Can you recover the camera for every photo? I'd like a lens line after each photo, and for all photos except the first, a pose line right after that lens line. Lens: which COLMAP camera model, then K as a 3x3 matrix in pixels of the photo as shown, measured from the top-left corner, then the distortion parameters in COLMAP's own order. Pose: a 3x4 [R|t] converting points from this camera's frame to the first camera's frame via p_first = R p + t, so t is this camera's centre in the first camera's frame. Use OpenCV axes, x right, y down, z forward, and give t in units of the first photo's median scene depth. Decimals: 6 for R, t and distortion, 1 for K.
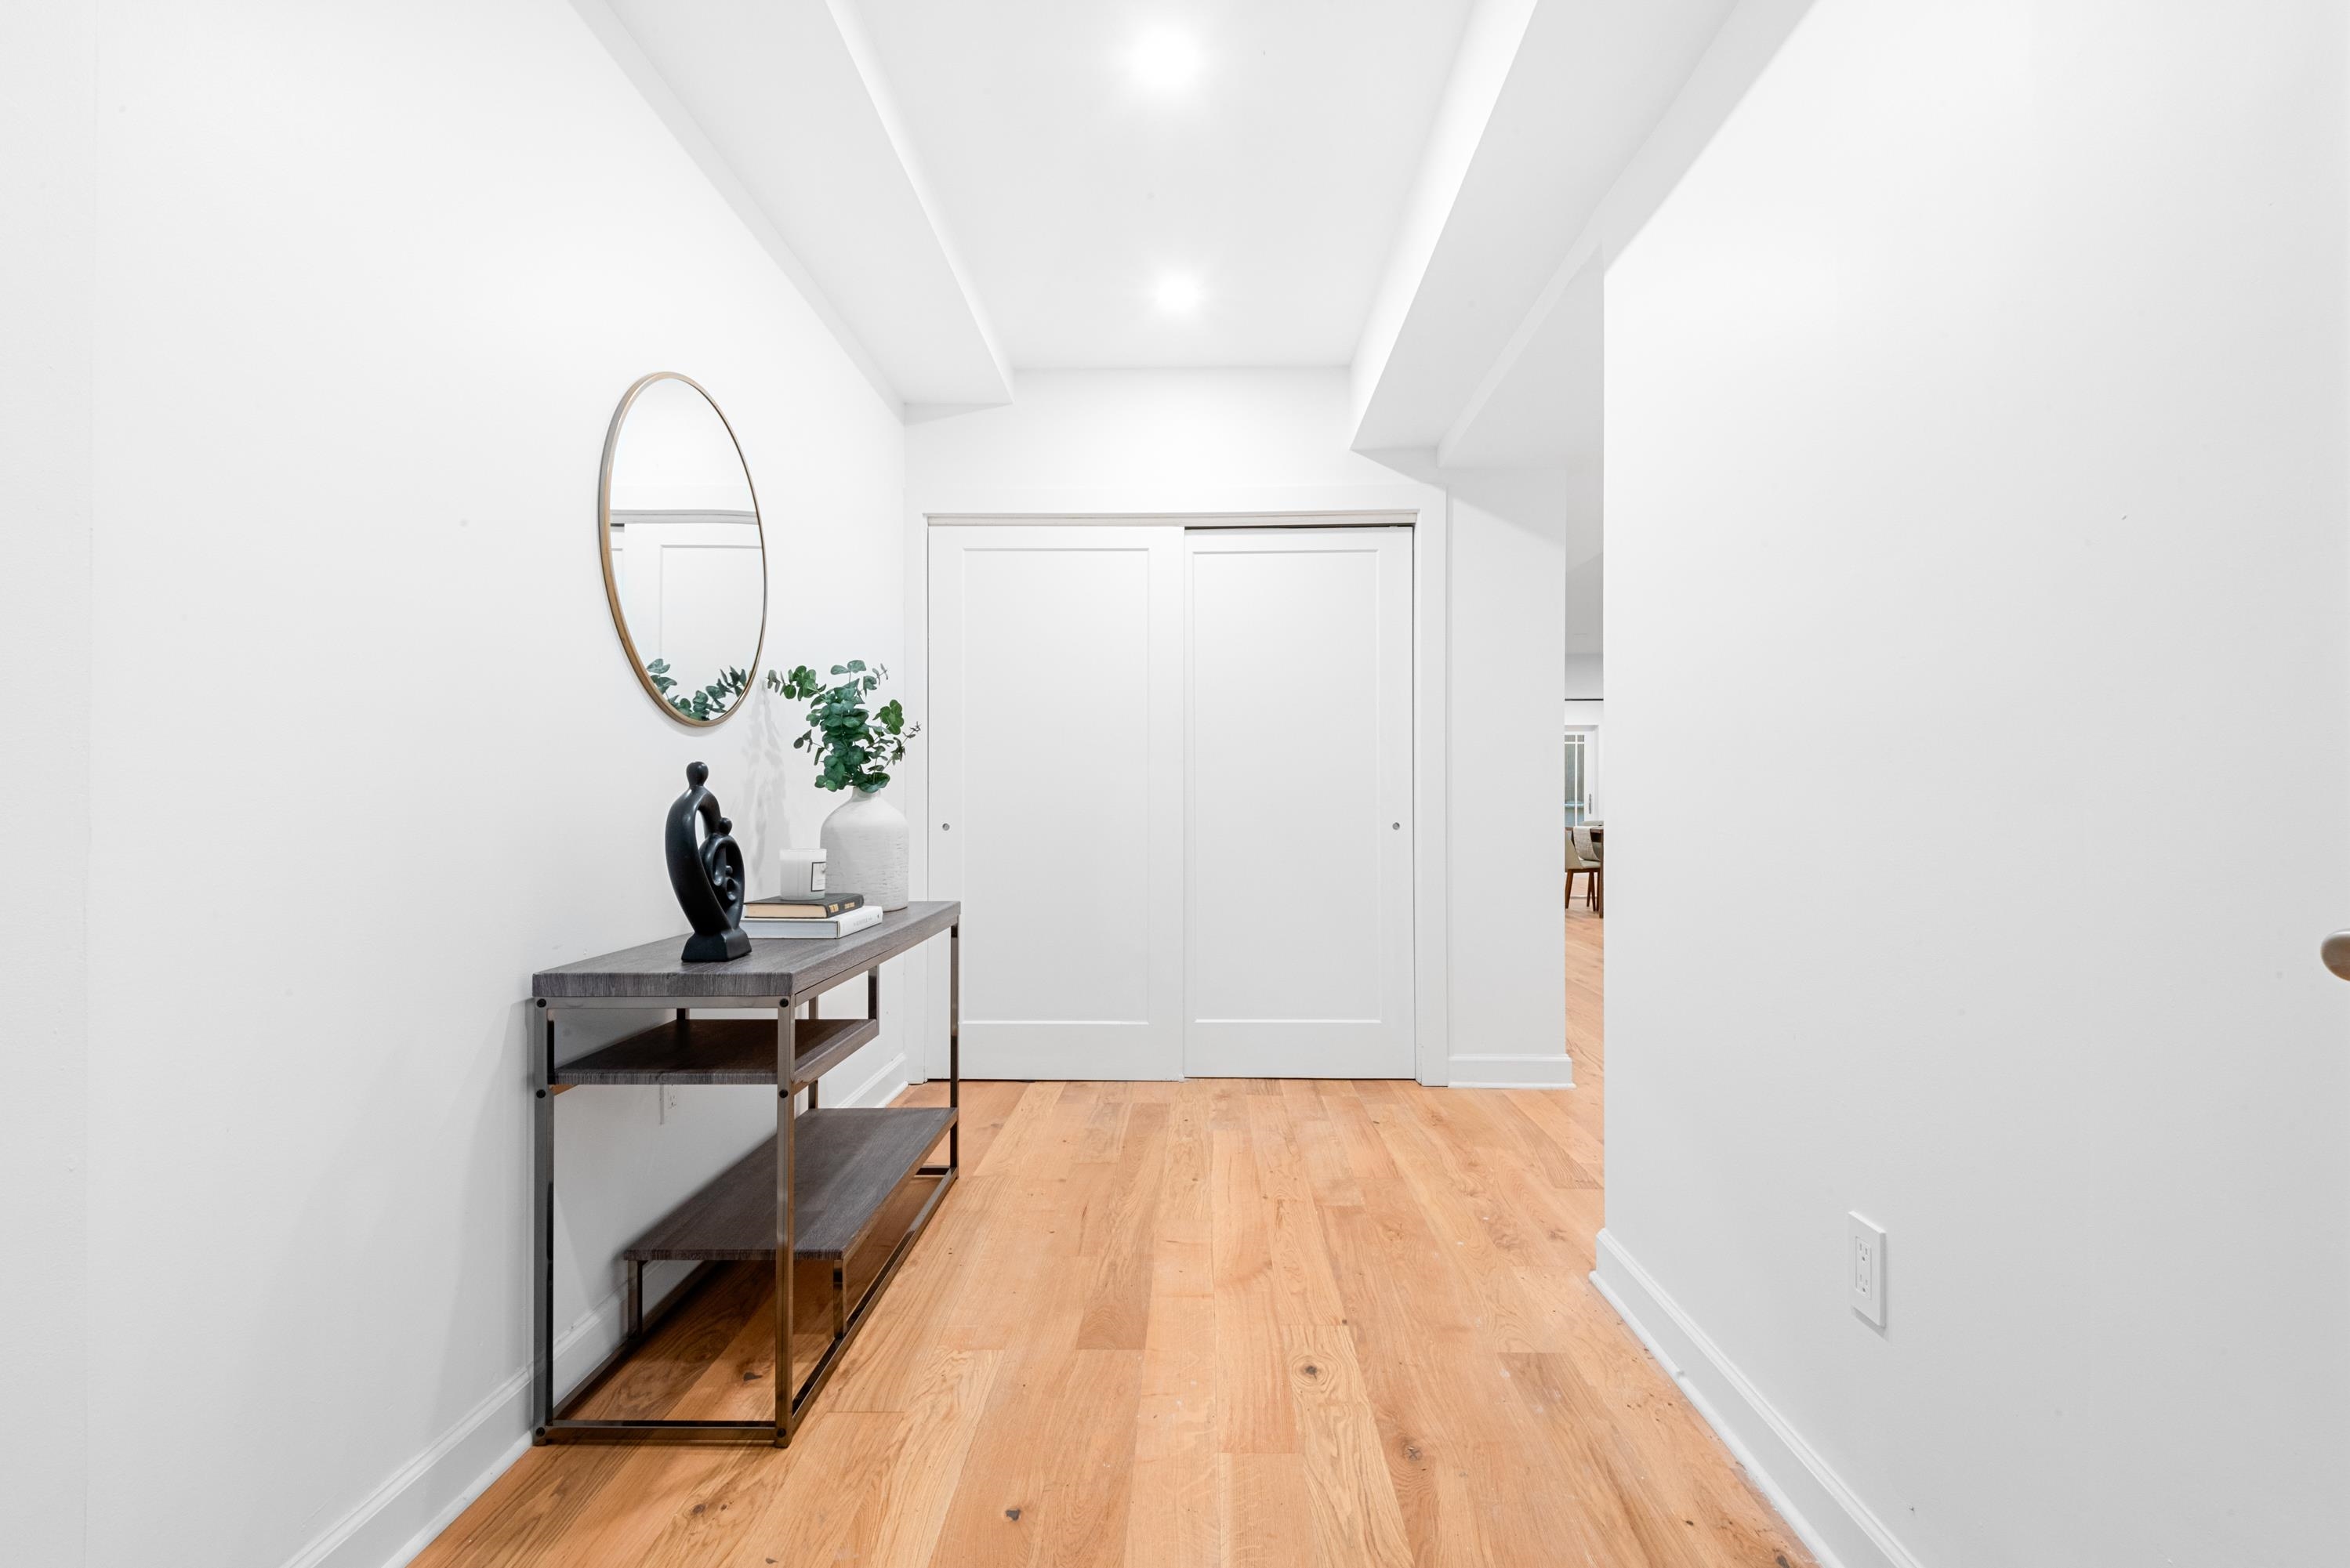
lens RADIAL K [[1081.3, 0, 1177.1], [0, 1081.3, 791.8], [0, 0, 1]] dist [0.000076, 0.000000]
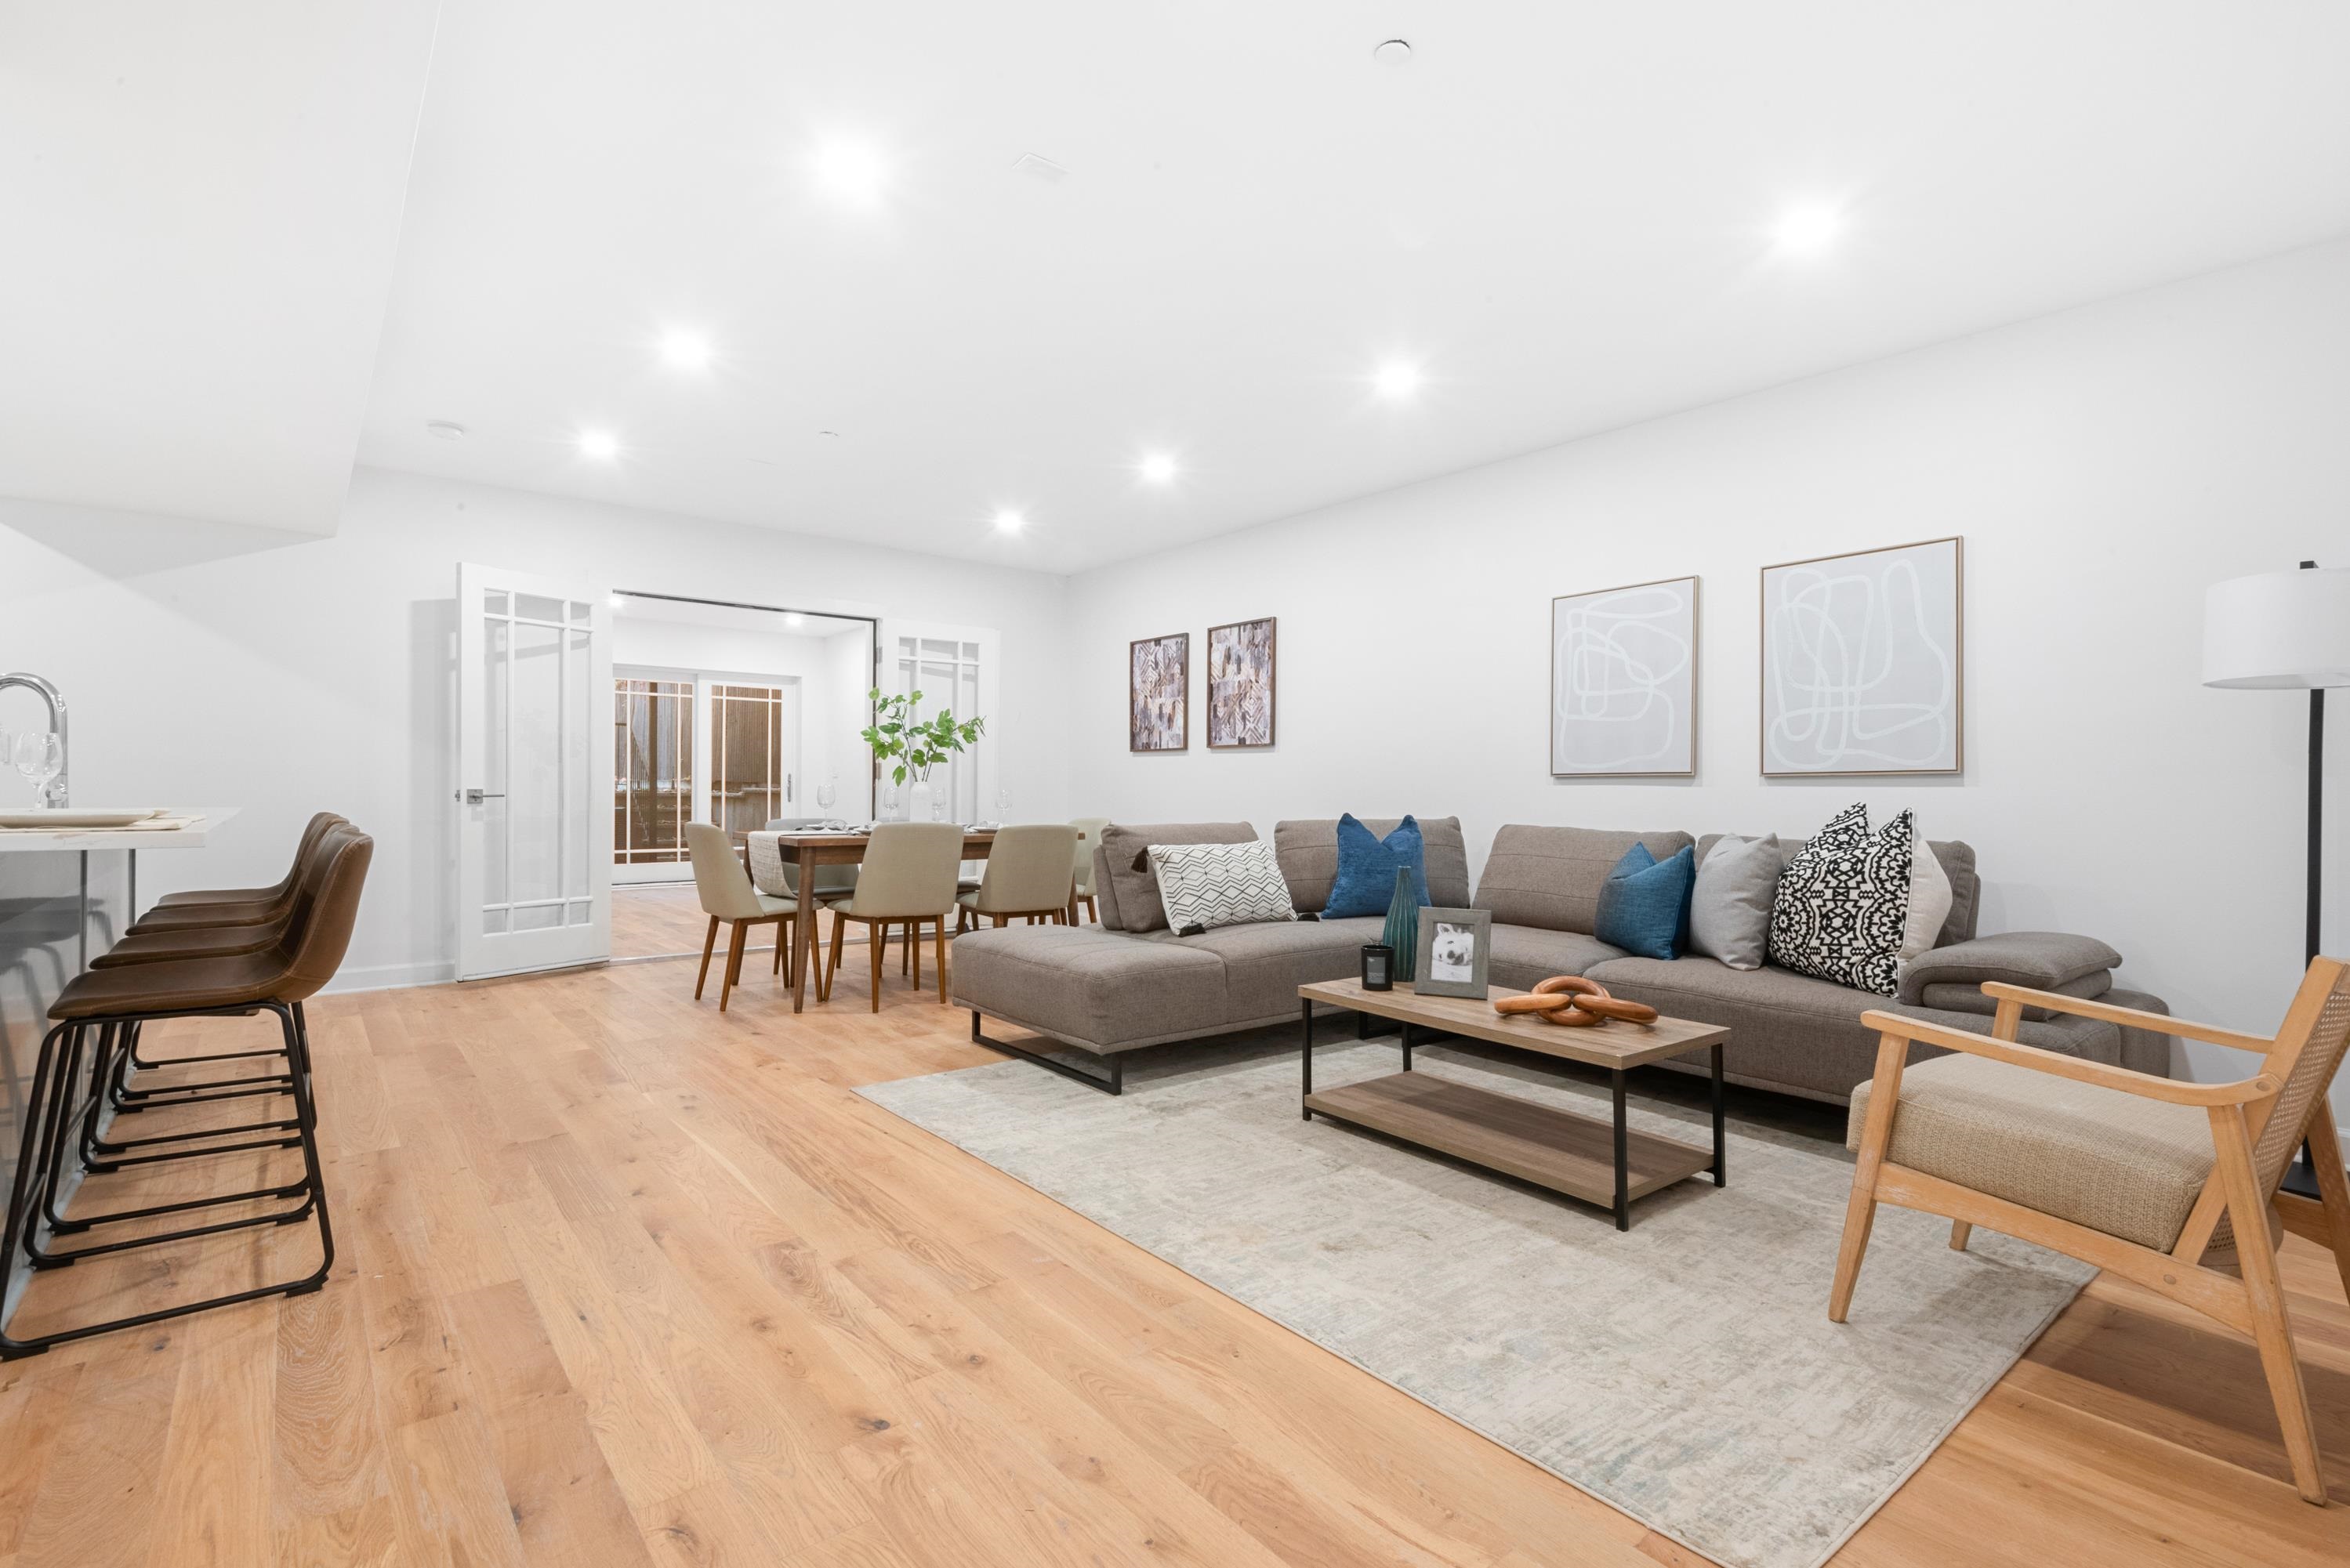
lens RADIAL K [[1081.3, 0, 1171.3], [0, 1081.3, 783.8], [0, 0, 1]] dist [0.000076, 0.000000]
pose [[0.766247, 0.001540, 0.642544, 0.120917], [-0.007440, 0.999951, 0.006475, 0.002153], [-0.642503, -0.009742, 0.766221, 0.302649]]
